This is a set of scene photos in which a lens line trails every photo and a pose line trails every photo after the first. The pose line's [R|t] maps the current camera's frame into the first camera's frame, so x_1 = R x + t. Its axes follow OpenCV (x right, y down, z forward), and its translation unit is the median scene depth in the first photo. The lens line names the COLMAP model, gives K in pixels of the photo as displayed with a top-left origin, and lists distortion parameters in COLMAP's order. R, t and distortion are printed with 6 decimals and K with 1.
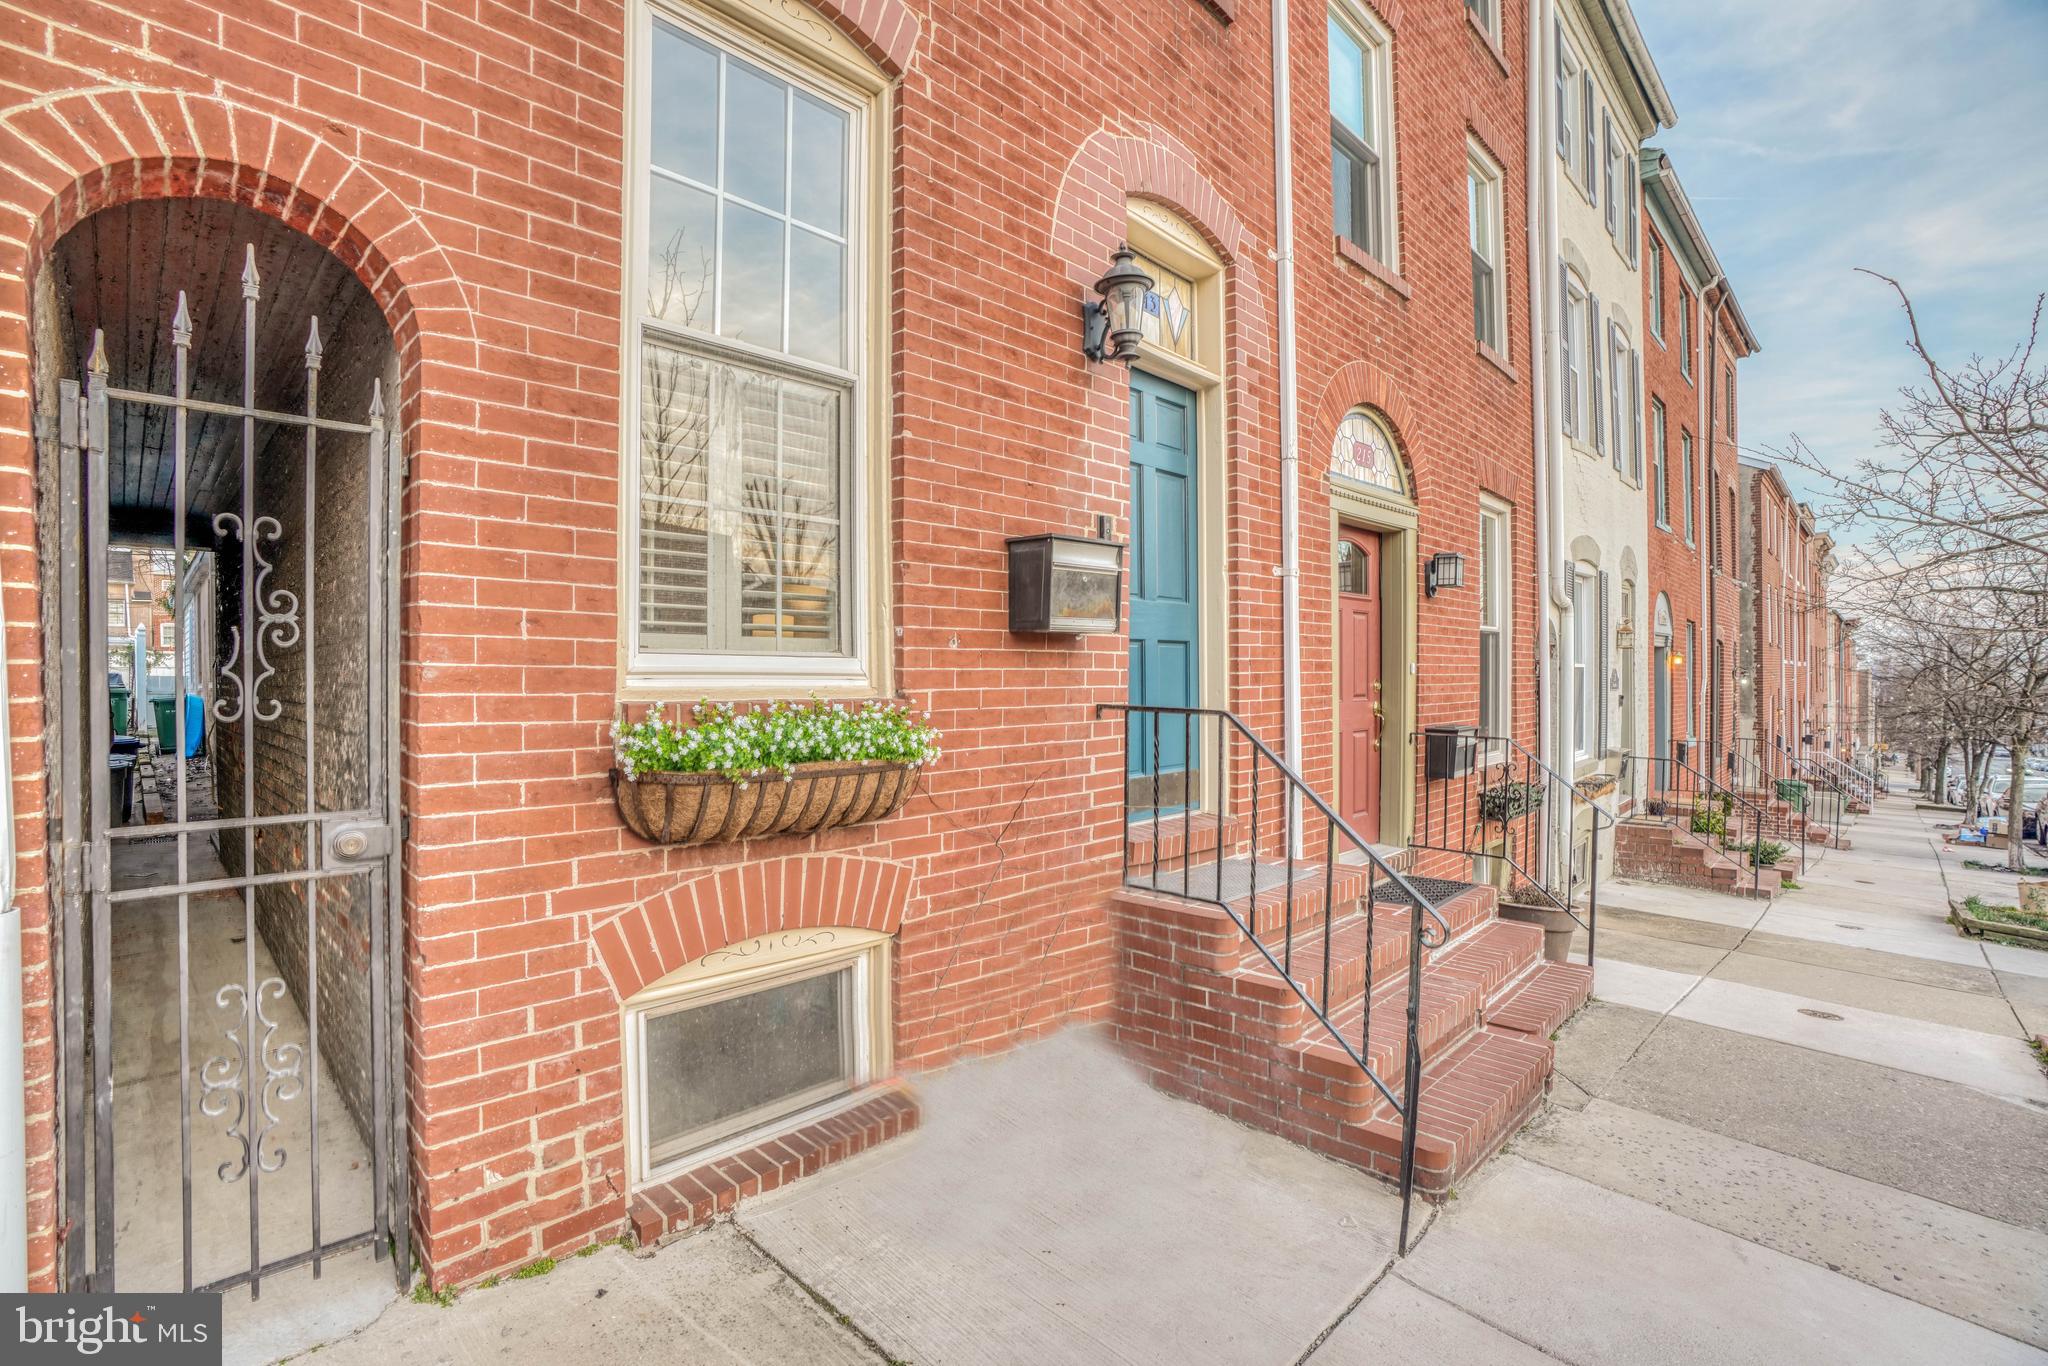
lens RADIAL K [[941.2, 0, 1016.4], [0, 941.2, 684.8], [0, 0, 1]] dist [-0.074319, 0.030959]
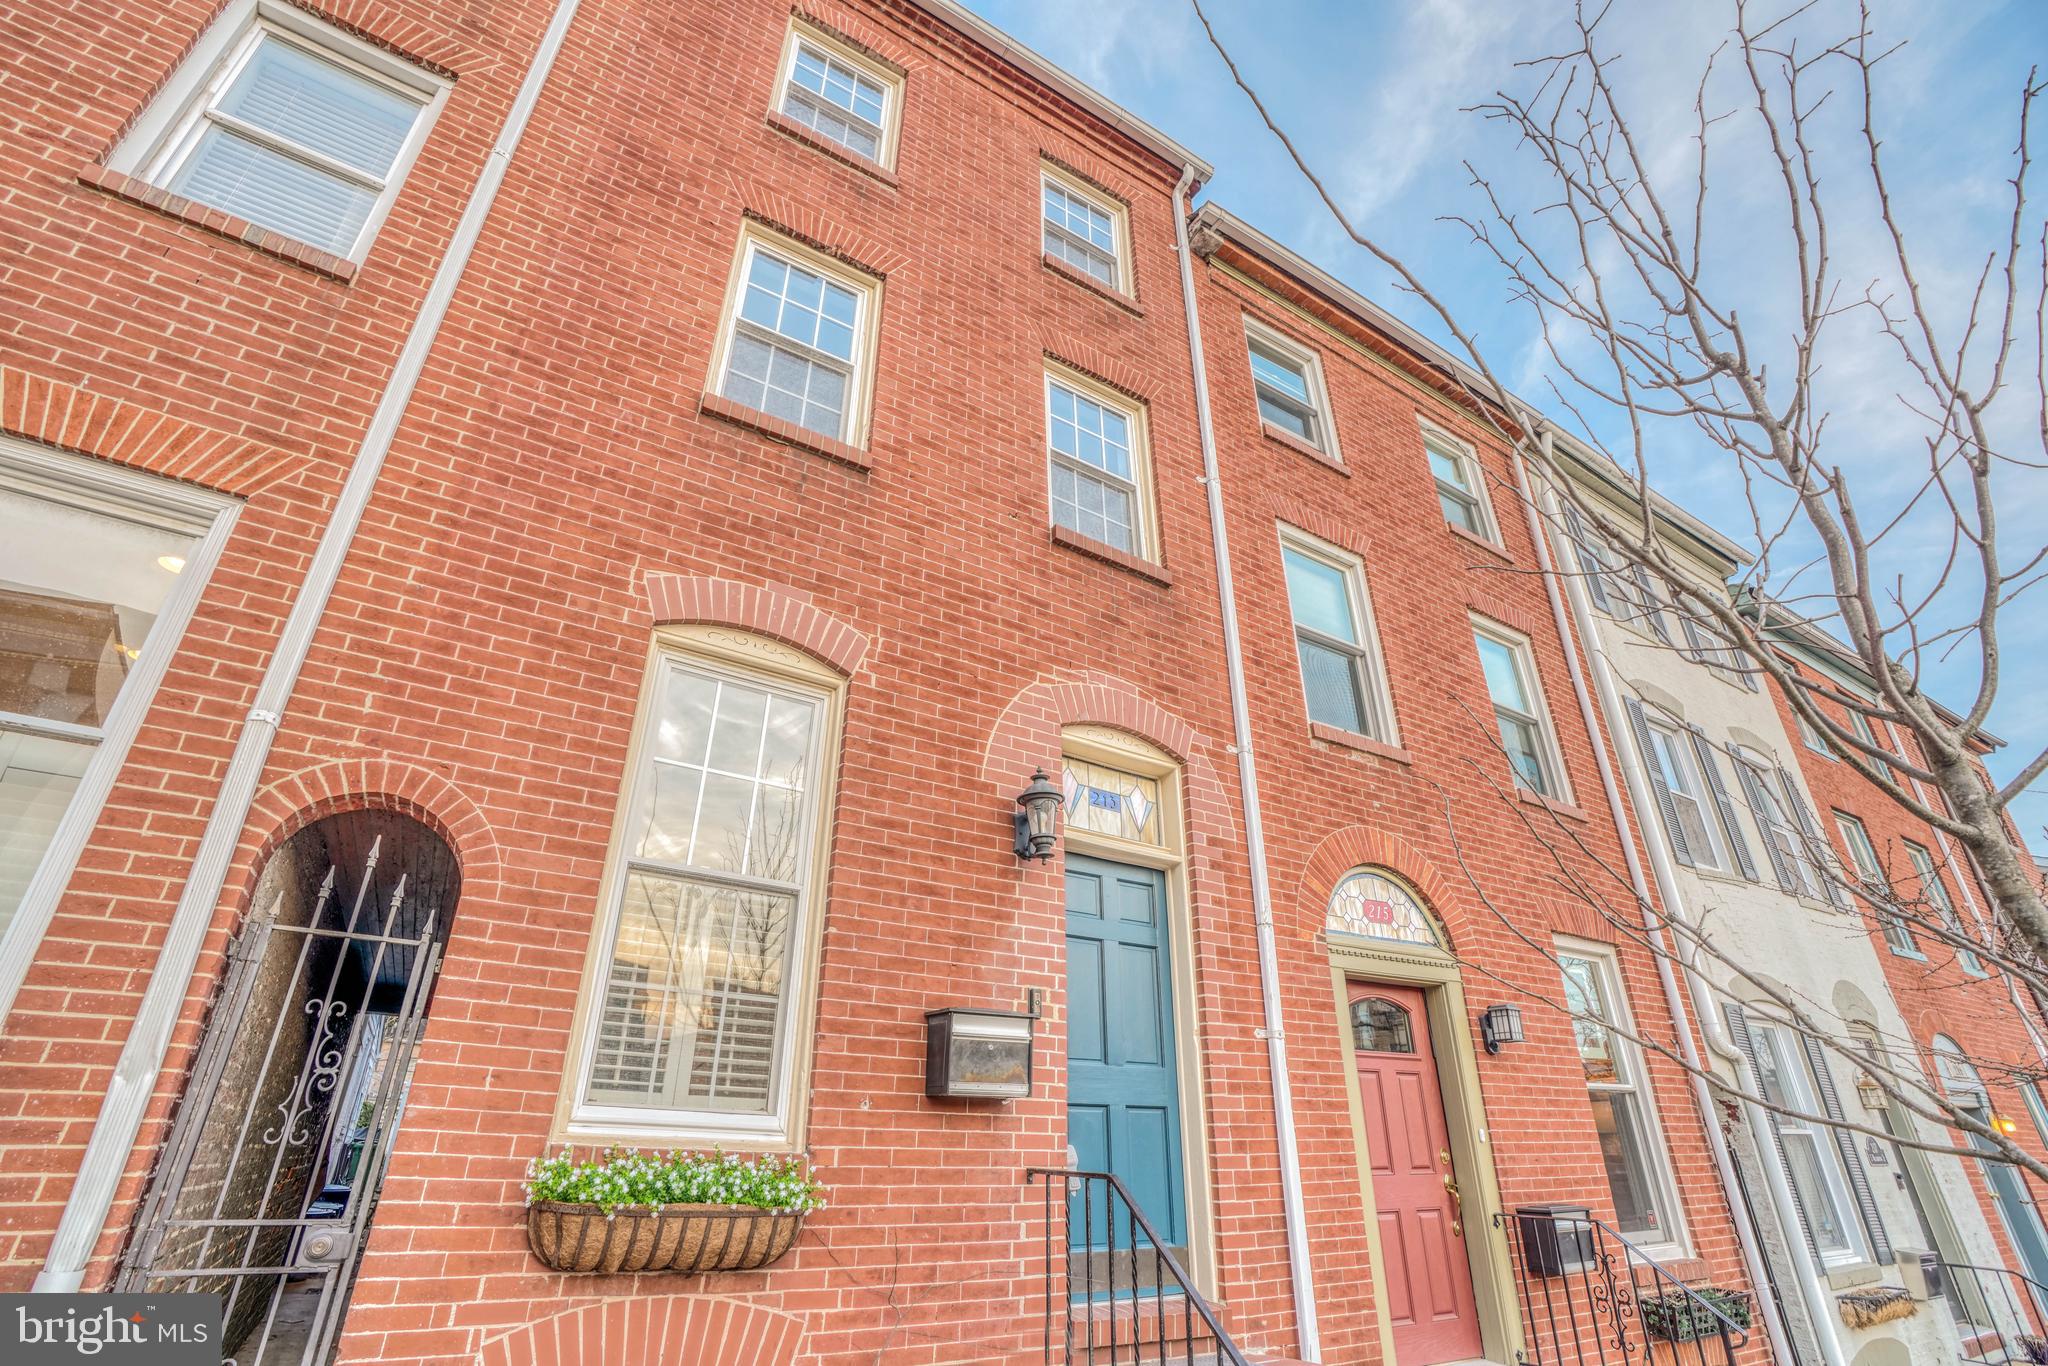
lens RADIAL K [[941.2, 0, 1016.4], [0, 941.2, 684.8], [0, 0, 1]] dist [-0.074319, 0.030959]
pose [[0.970806, -0.096029, -0.219807, 0.401318], [-0.016246, 0.887940, -0.459671, 0.017922], [0.239317, 0.449822, 0.860457, -0.179379]]
